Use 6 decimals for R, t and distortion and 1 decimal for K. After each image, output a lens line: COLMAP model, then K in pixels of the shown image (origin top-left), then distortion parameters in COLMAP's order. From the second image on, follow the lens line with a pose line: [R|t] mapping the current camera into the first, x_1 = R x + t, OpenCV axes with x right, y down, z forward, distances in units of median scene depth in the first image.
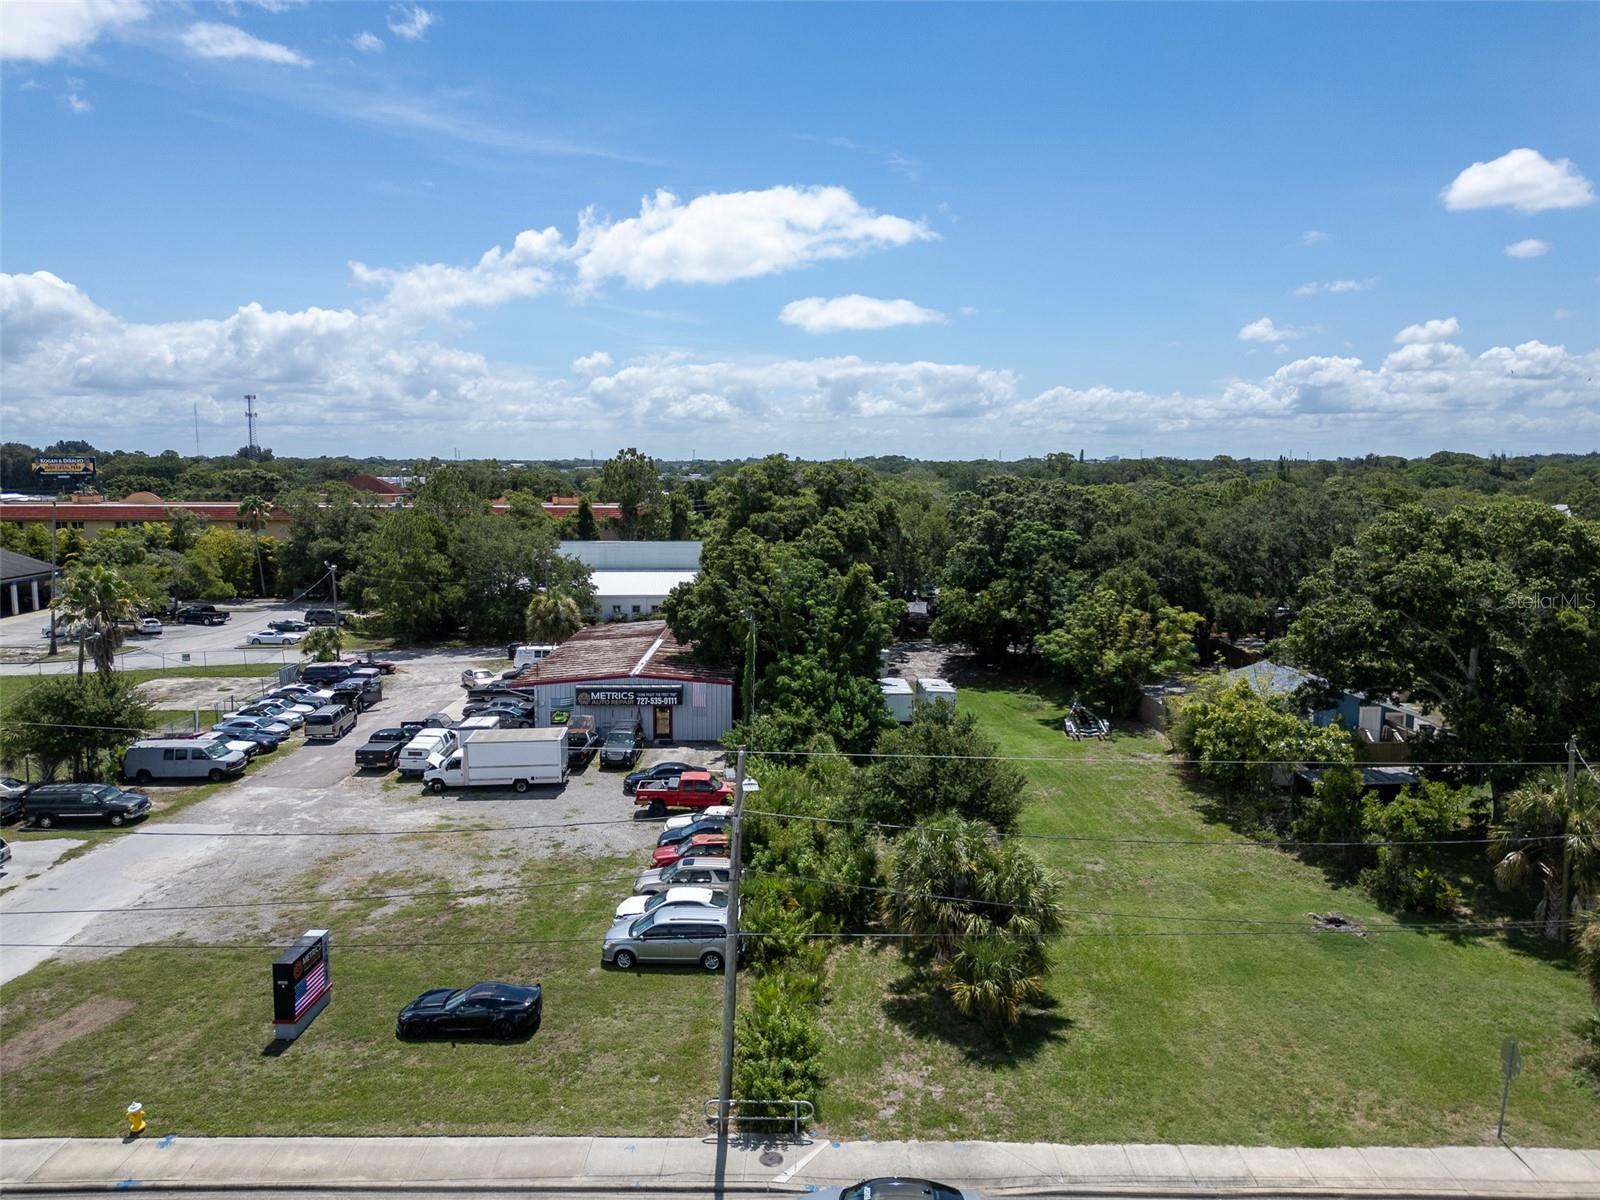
lens RADIAL K [[1133.5, 0, 801.1], [0, 1133.5, 587.8], [0, 0, 1]] dist [0.082053, -0.079700]
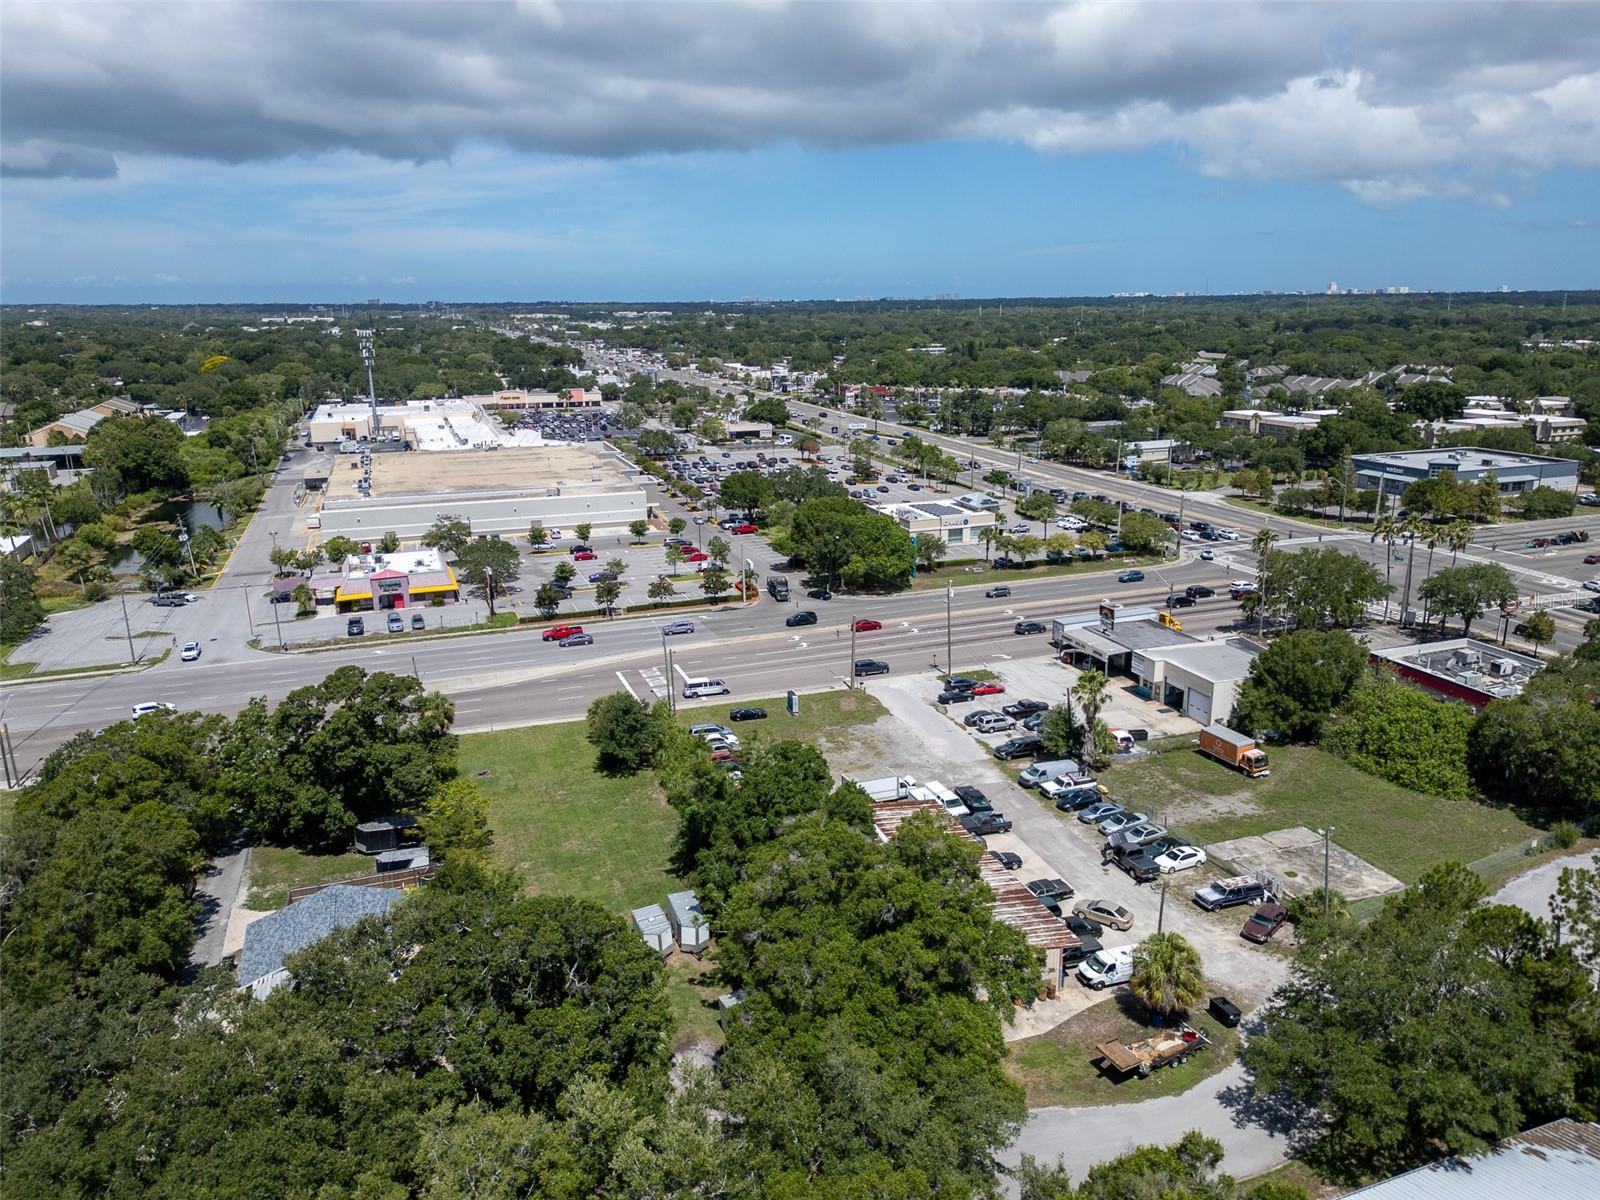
lens RADIAL K [[1123.4, 0, 803.0], [0, 1123.4, 605.1], [0, 0, 1]] dist [0.074132, -0.073235]
pose [[-0.948039, 0.086728, -0.306105, 0.375509], [-0.032355, 0.930859, 0.363944, -0.769541], [0.316505, 0.354937, -0.879684, 2.458482]]
